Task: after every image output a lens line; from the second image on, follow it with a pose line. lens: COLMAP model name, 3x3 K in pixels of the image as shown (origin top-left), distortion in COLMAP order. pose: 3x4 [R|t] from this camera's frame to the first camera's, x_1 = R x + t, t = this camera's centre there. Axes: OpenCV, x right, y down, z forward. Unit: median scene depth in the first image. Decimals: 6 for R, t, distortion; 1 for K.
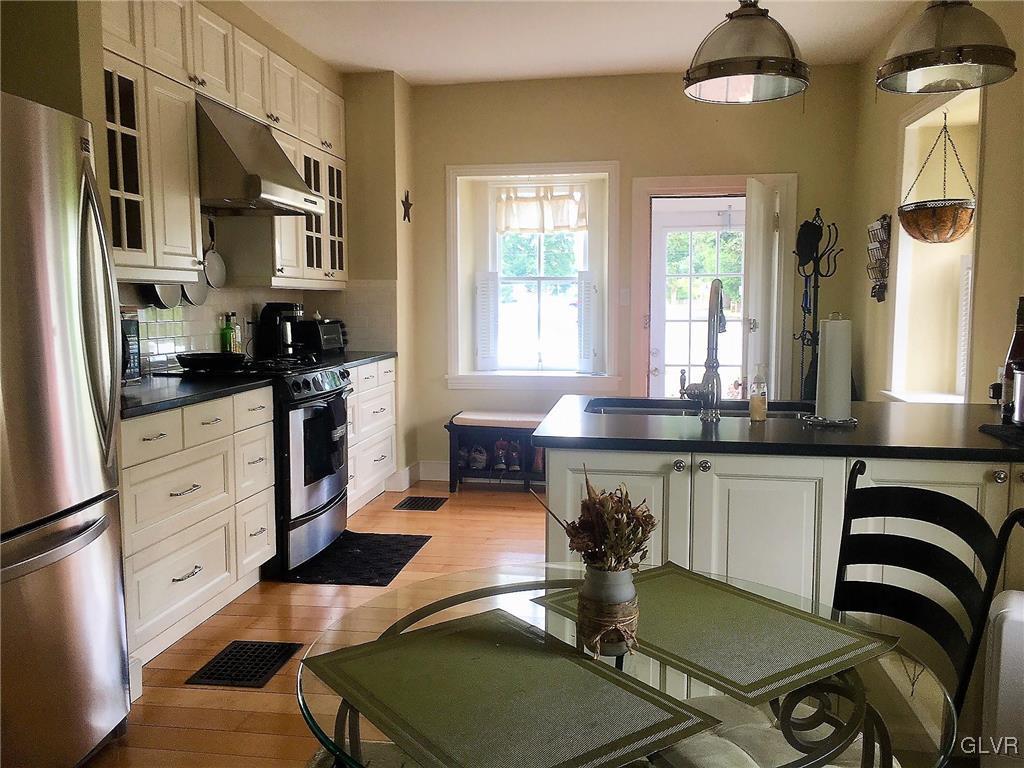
lens RADIAL K [[877.1, 0, 507.4], [0, 877.1, 386.9], [0, 0, 1]] dist [0.051243, -0.044862]
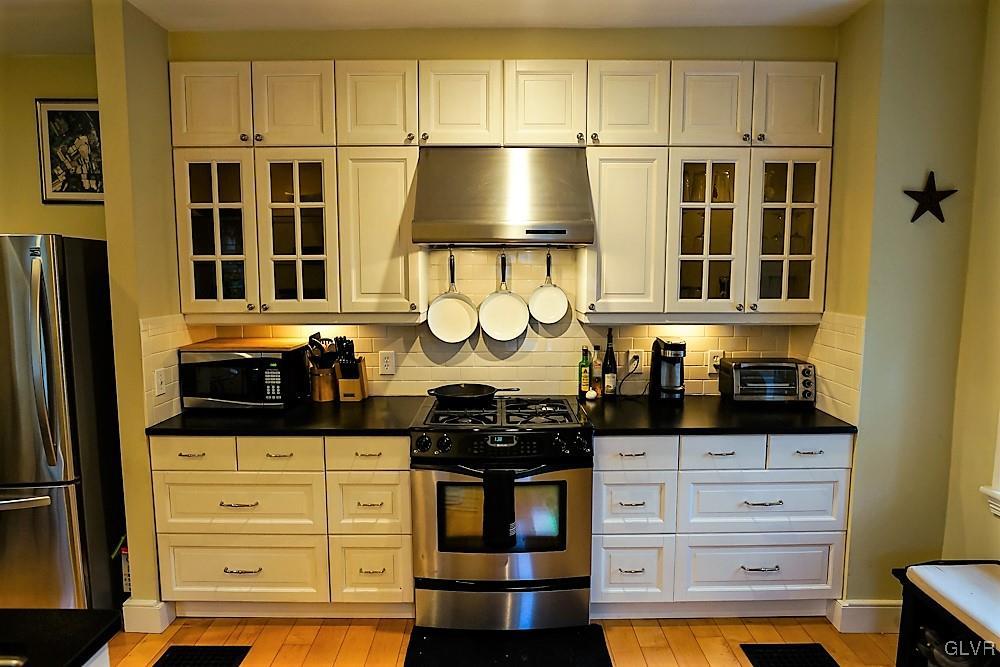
lens RADIAL K [[581.4, 0, 502.3], [0, 581.4, 331.9], [0, 0, 1]] dist [-0.025503, 0.003319]
pose [[0.153790, 0.103471, -0.982671, 0.257783], [-0.094695, 0.991468, 0.089577, -0.128789], [0.983556, 0.079278, 0.162276, 0.699654]]
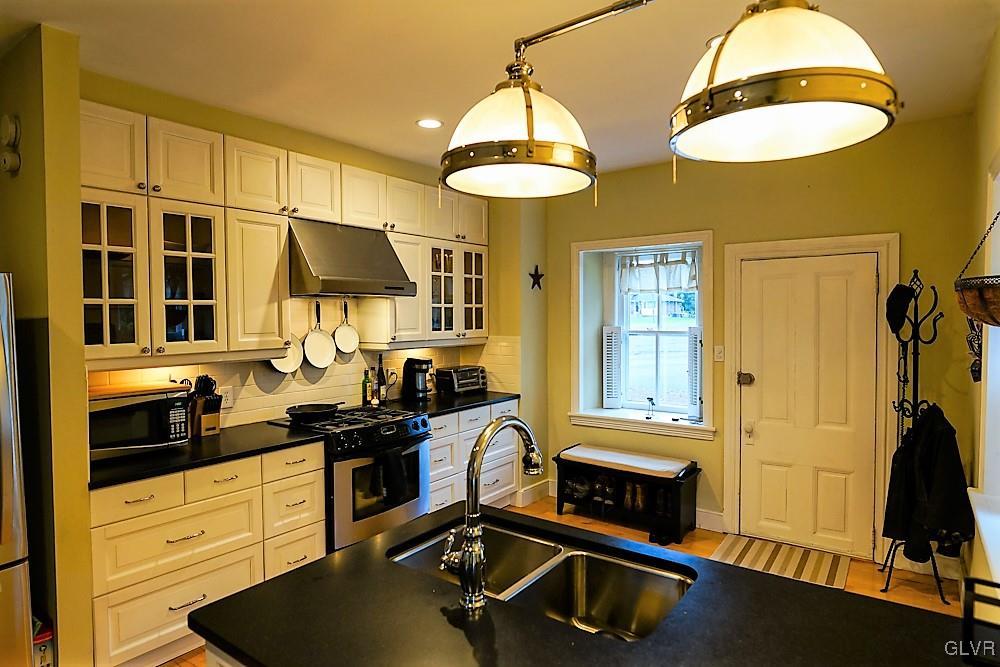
lens RADIAL K [[581.4, 0, 498.3], [0, 581.4, 333.2], [0, 0, 1]] dist [-0.025503, 0.003319]
pose [[0.887753, 0.009754, -0.460216, 0.235779], [-0.038554, 0.997838, -0.053221, -0.085107], [0.458702, 0.064990, 0.886210, 0.263507]]
